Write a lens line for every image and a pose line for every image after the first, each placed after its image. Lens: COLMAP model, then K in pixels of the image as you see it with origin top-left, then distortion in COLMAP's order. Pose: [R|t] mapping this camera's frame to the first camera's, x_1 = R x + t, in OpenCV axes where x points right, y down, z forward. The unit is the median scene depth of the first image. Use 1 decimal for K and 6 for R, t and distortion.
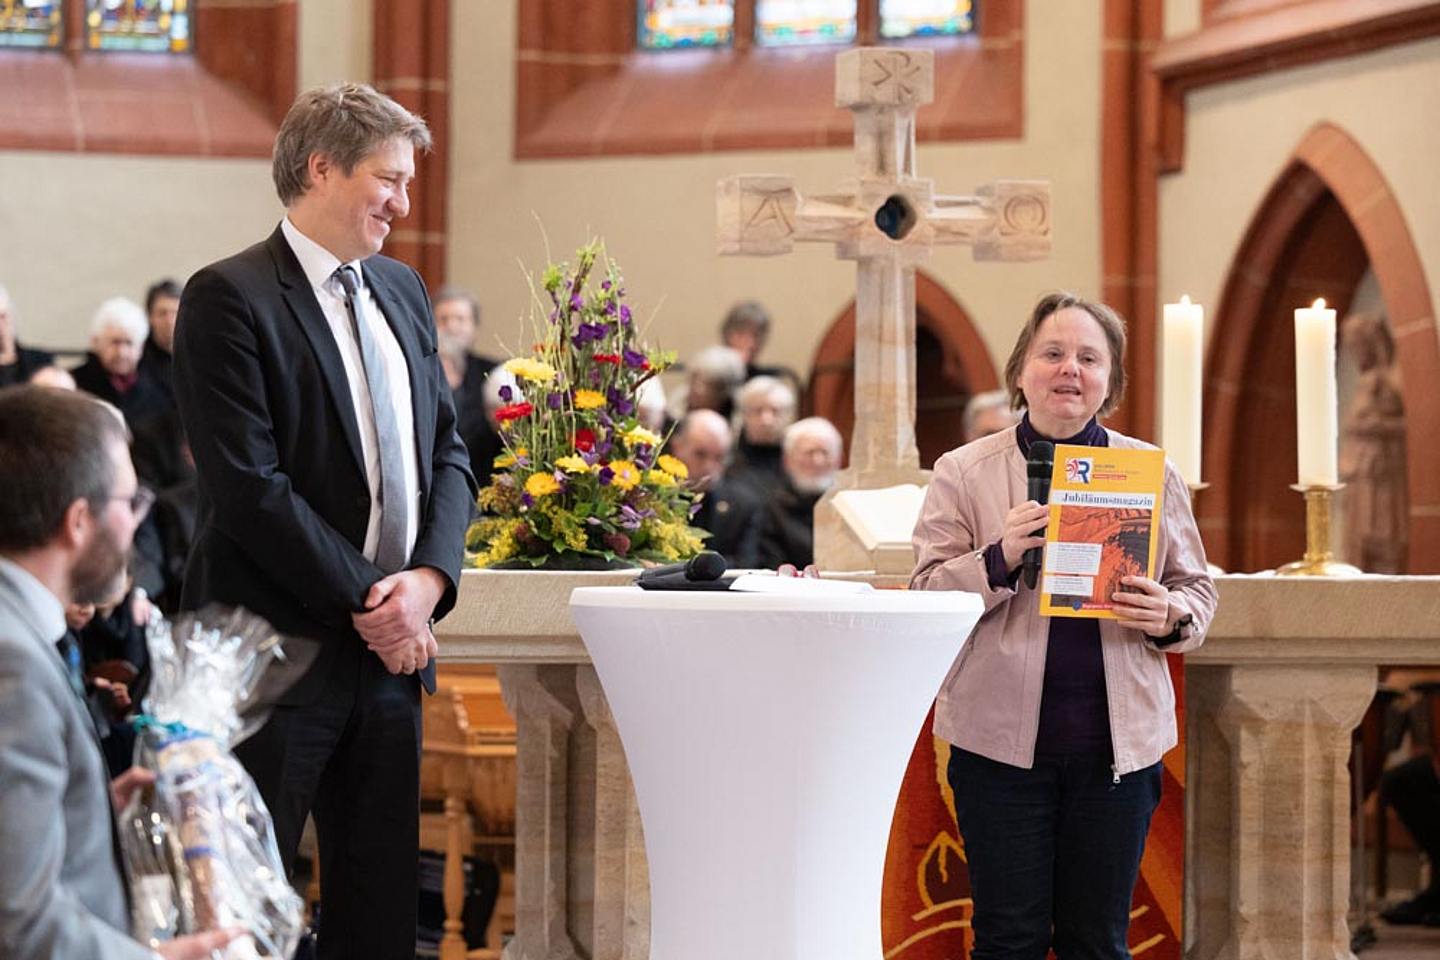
lens RADIAL K [[4860.2, 0, 720.0], [0, 4860.2, 480.0], [0, 0, 1]] dist [-0.064836, -0.605217]
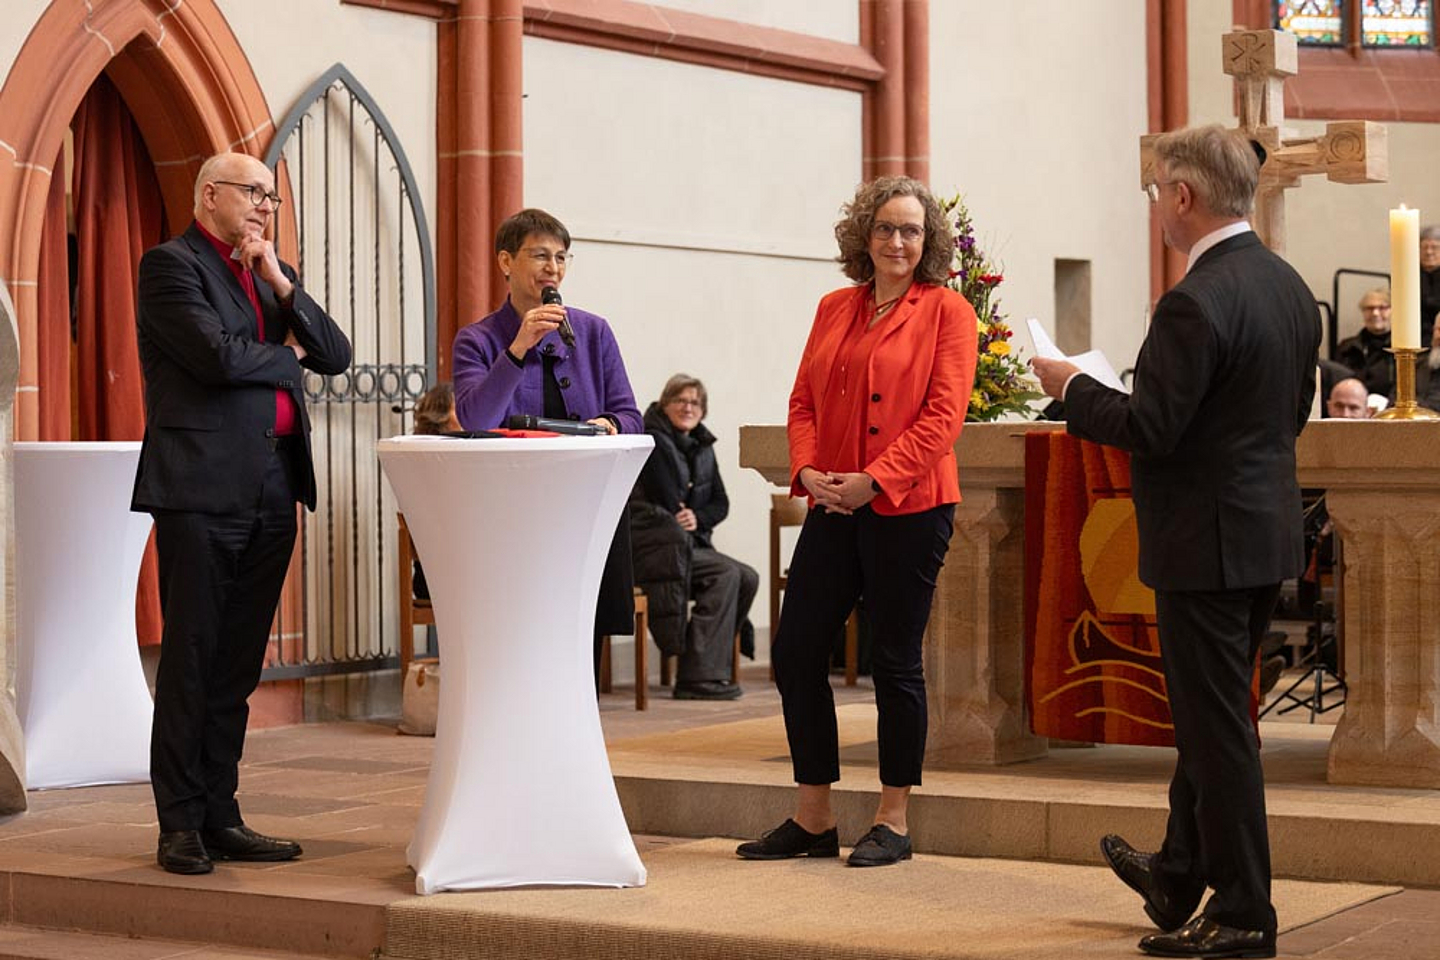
lens RADIAL K [[3195.8, 0, 720.0], [0, 3195.8, 480.0], [0, 0, 1]] dist [-0.181372, 0.056469]
pose [[0.641841, -0.001509, -0.766836, 0.616064], [0.026776, 0.999432, 0.020445, 0.013533], [0.766370, -0.033655, 0.641517, 0.320197]]
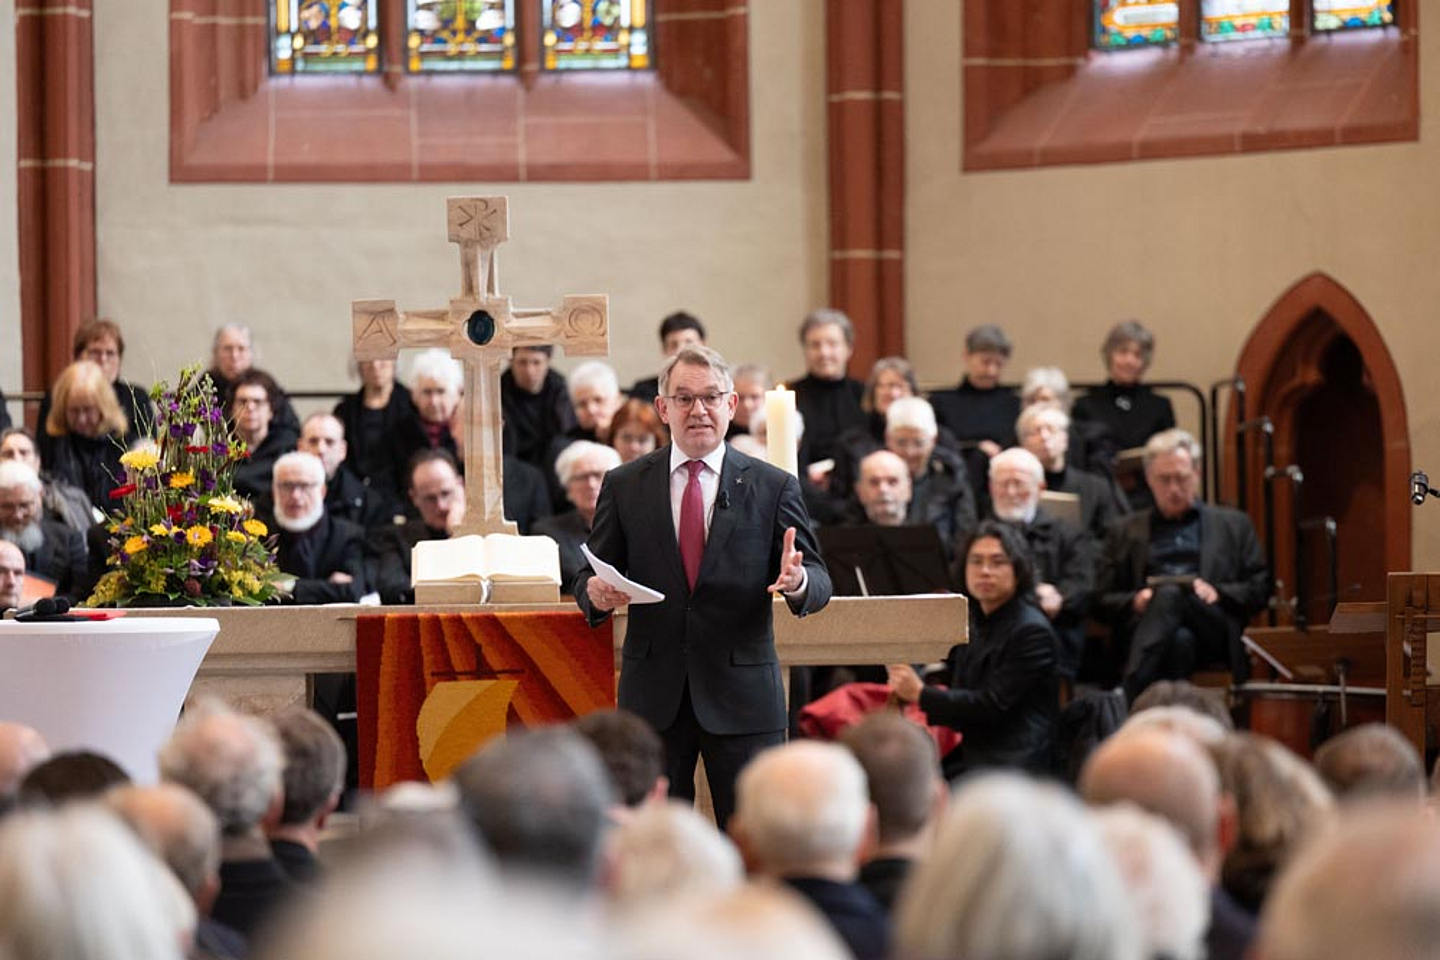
lens RADIAL K [[7546.8, 0, 720.0], [0, 7546.8, 480.0], [0, 0, 1]] dist [-0.081495, 2.061436]
pose [[0.962460, -0.025768, -0.270196, 0.638416], [0.026486, 0.999649, -0.000991, -0.009912], [0.270127, -0.006203, 0.962805, -0.913307]]
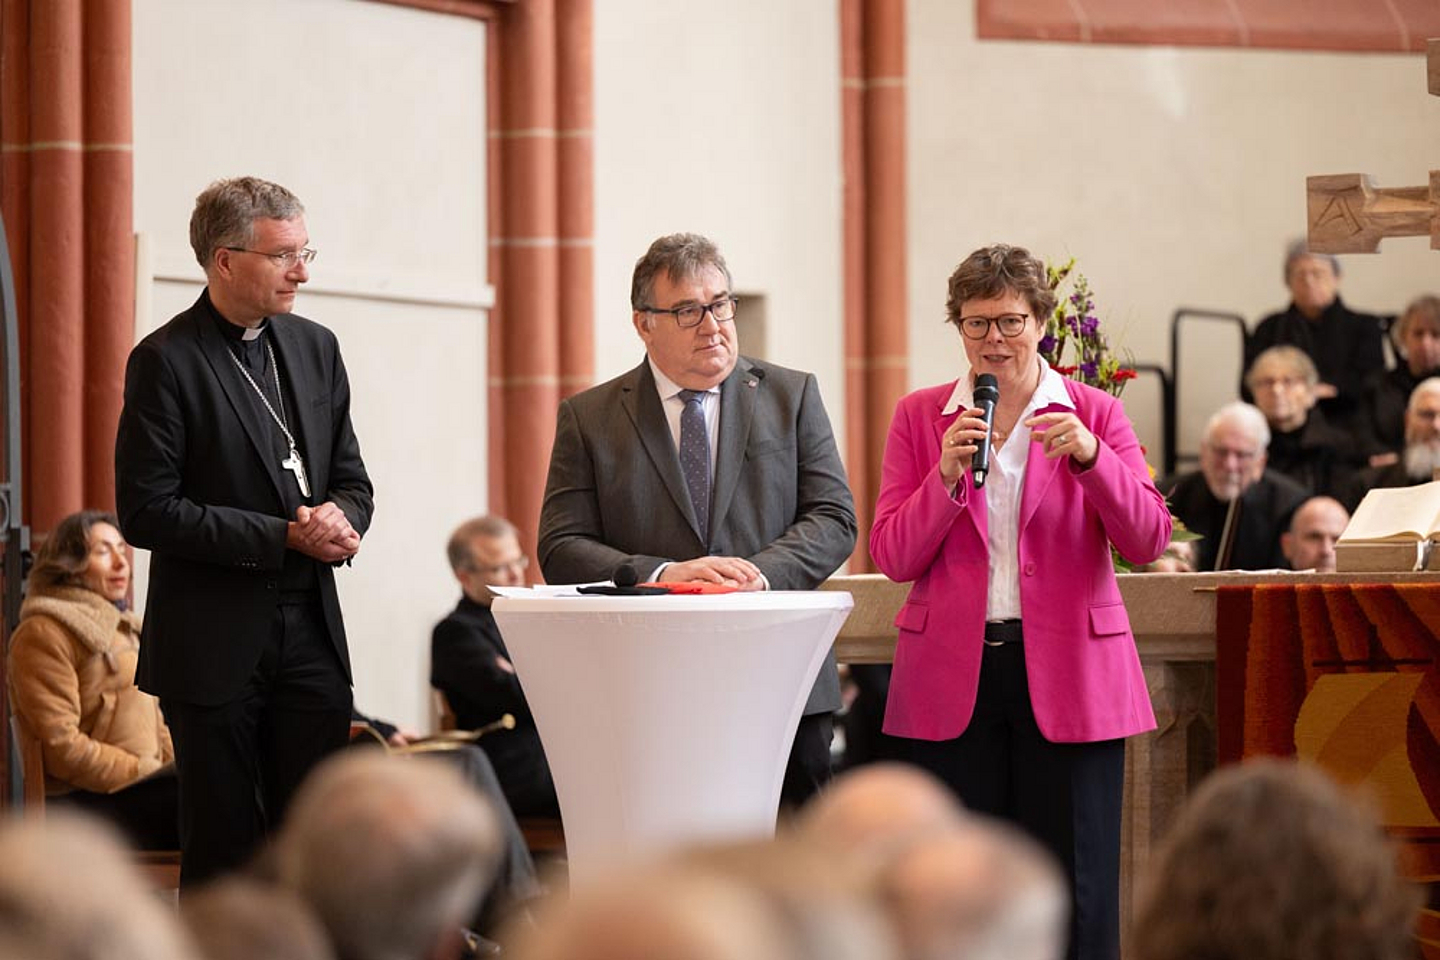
lens RADIAL K [[7546.8, 0, 720.0], [0, 7546.8, 480.0], [0, 0, 1]] dist [-0.081495, 2.061436]
pose [[0.798233, -0.024430, -0.601853, 0.834821], [0.027890, 0.999605, -0.003585, 0.002171], [0.601703, -0.013924, 0.798599, -0.313905]]
